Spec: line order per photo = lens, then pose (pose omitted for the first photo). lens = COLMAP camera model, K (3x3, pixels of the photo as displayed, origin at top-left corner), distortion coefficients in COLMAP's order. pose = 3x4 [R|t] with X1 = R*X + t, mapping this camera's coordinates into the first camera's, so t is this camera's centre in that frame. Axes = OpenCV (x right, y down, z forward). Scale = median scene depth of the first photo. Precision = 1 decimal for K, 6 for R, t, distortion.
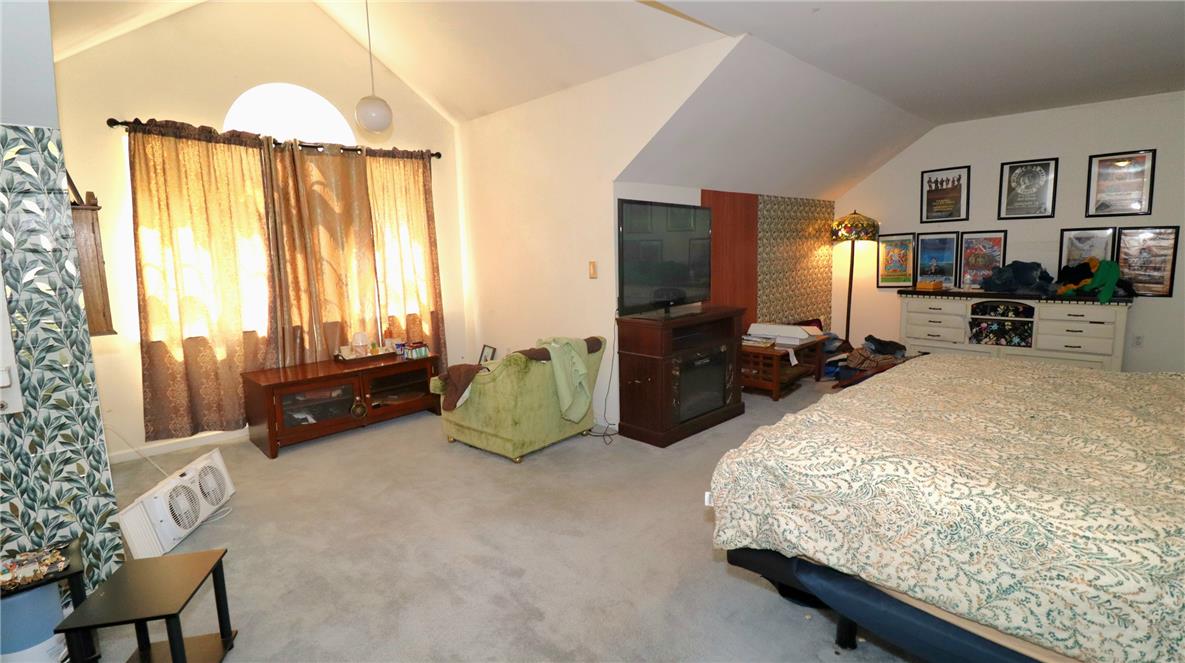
lens RADIAL K [[546.1, 0, 591.3], [0, 546.1, 326.6], [0, 0, 1]] dist [-0.010088, -0.002975]
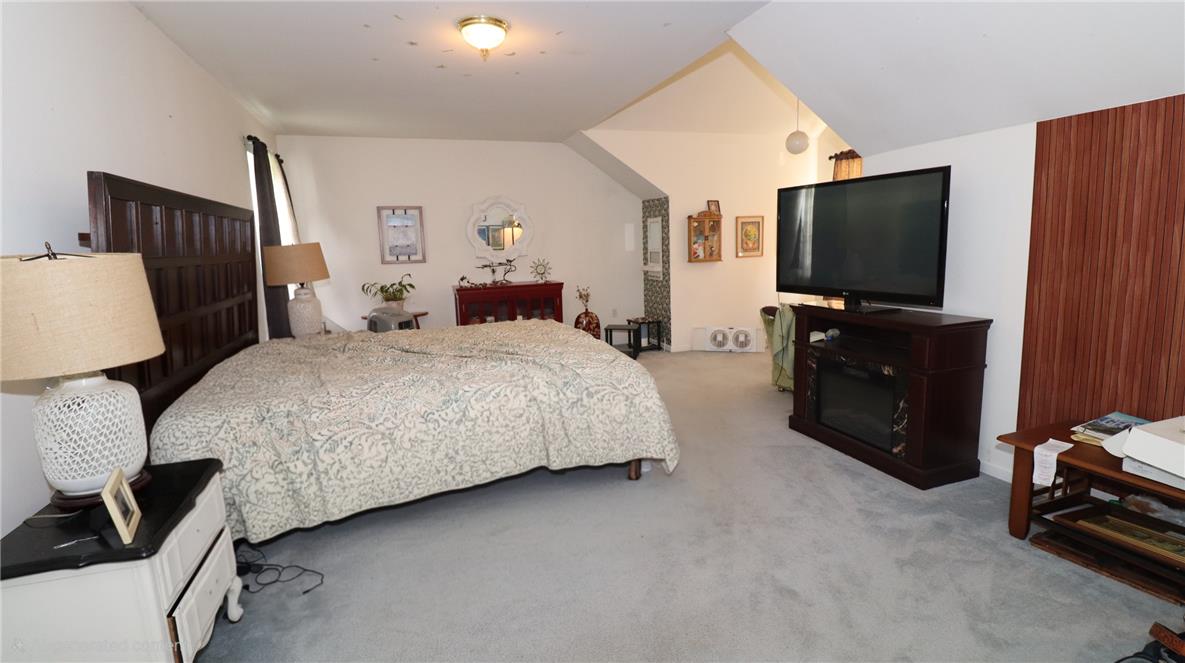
lens RADIAL K [[546.1, 0, 591.8], [0, 546.1, 322.8], [0, 0, 1]] dist [-0.010088, -0.002975]
pose [[-0.421142, 0.173883, -0.890171, 1.154882], [-0.083736, 0.969805, 0.229054, -0.172166], [0.903121, 0.171003, -0.393865, 1.015908]]
